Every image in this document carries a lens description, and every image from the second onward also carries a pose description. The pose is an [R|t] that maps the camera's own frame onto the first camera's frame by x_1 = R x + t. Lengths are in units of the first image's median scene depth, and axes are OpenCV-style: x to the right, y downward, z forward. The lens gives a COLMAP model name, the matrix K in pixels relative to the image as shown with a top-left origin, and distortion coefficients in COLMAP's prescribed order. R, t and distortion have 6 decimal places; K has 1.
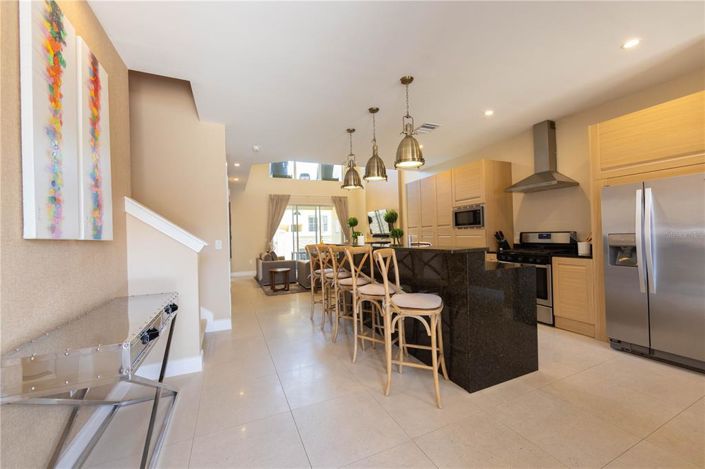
lens RADIAL K [[276.8, 0, 352.7], [0, 276.8, 234.4], [0, 0, 1]] dist [0.000946, -0.000192]
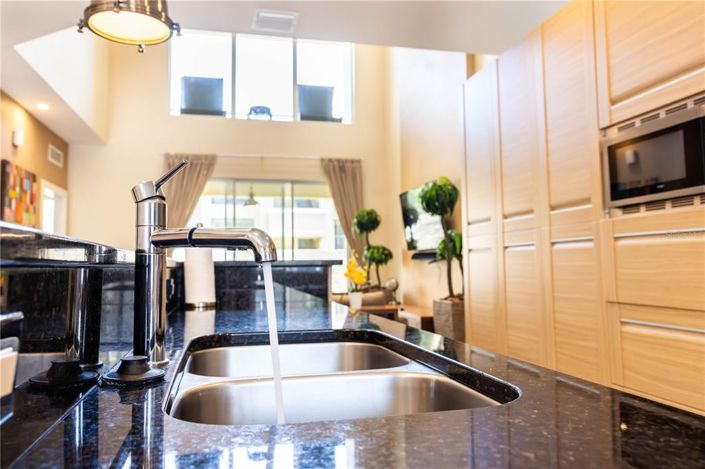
lens RADIAL K [[539.5, 0, 352.4], [0, 539.5, 233.2], [0, 0, 1]] dist [0.002742, 0.001014]
pose [[0.984530, 0.006973, -0.175075, 0.405612], [-0.016132, 0.998571, -0.050951, 0.046819], [0.174469, 0.052987, 0.983236, 0.868866]]
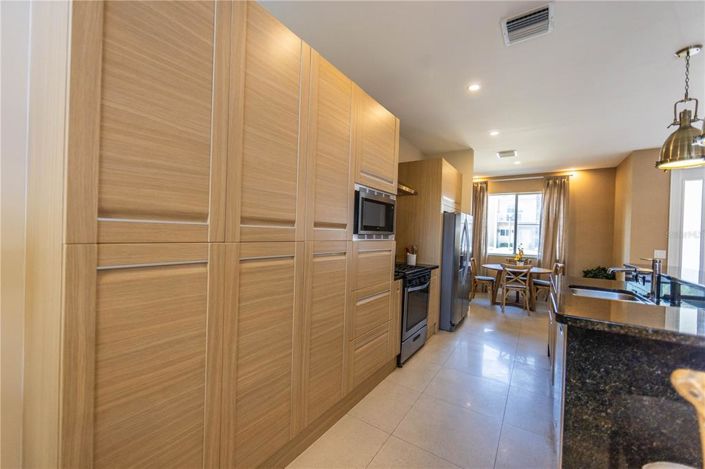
lens RADIAL K [[276.8, 0, 352.7], [0, 276.8, 234.4], [0, 0, 1]] dist [0.000946, -0.000192]
pose [[-0.532347, 0.005068, 0.846511, 0.052822], [-0.021972, 0.999562, -0.019802, -0.028213], [-0.846241, -0.029141, -0.532003, 2.176219]]
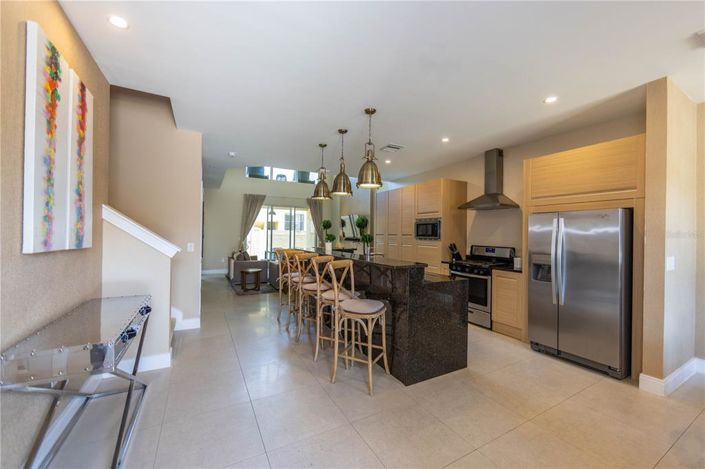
lens RADIAL K [[276.3, 0, 351.6], [0, 276.3, 233.9], [0, 0, 1]] dist [-0.000062, 0.000085]
pose [[0.996051, 0.042064, 0.078191, 0.051809], [-0.042183, 0.999110, -0.000124, -0.052251], [-0.078127, -0.003175, 0.996938, -0.121621]]
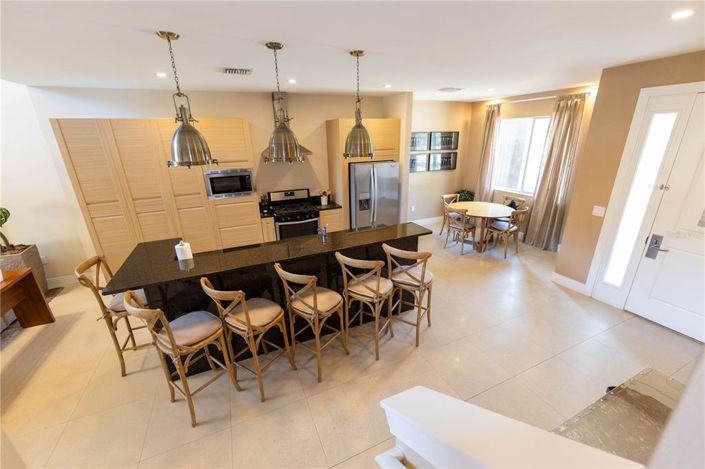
lens RADIAL K [[276.8, 0, 352.7], [0, 276.8, 234.4], [0, 0, 1]] dist [0.000946, -0.000192]
pose [[0.003436, -0.311889, 0.950112, -0.791325], [0.016046, 0.950013, 0.311798, -0.296336], [-0.999865, 0.014174, 0.008269, 1.027680]]
